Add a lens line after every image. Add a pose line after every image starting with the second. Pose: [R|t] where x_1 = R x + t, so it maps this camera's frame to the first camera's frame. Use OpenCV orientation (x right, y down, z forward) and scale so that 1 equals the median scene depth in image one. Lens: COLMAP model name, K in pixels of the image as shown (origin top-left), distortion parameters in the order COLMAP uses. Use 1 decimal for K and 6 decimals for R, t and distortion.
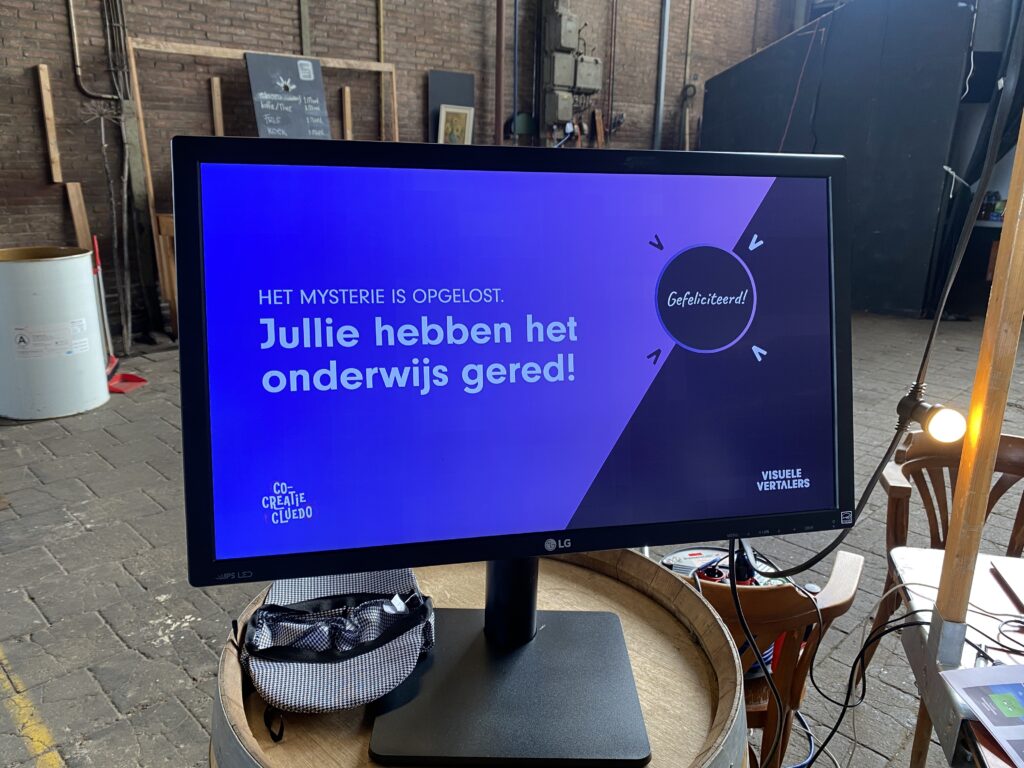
lens RADIAL K [[796.4, 0, 517.3], [0, 796.4, 378.4], [0, 0, 1]] dist [0.001700, 0.009674]
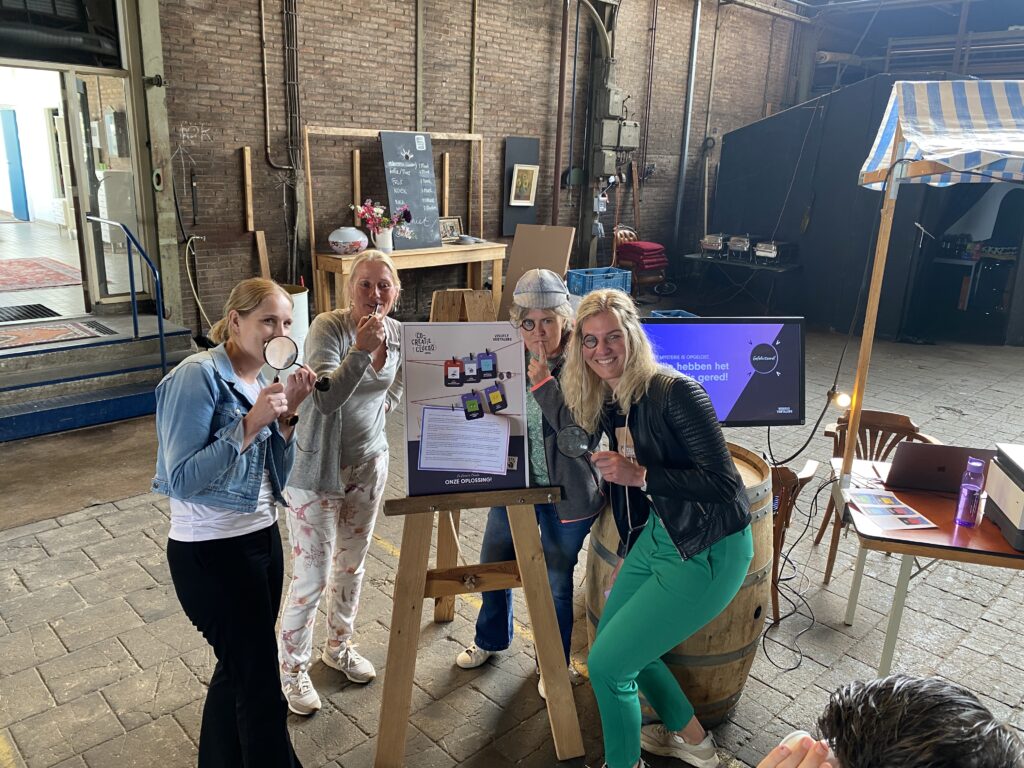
lens RADIAL K [[785.1, 0, 508.3], [0, 785.1, 381.1], [0, 0, 1]] dist [0.041361, -0.063612]
pose [[0.999674, 0.021163, -0.014309, -0.088631], [-0.021215, 0.999769, -0.003502, 0.004036], [0.014231, 0.003804, 0.999891, -0.264161]]
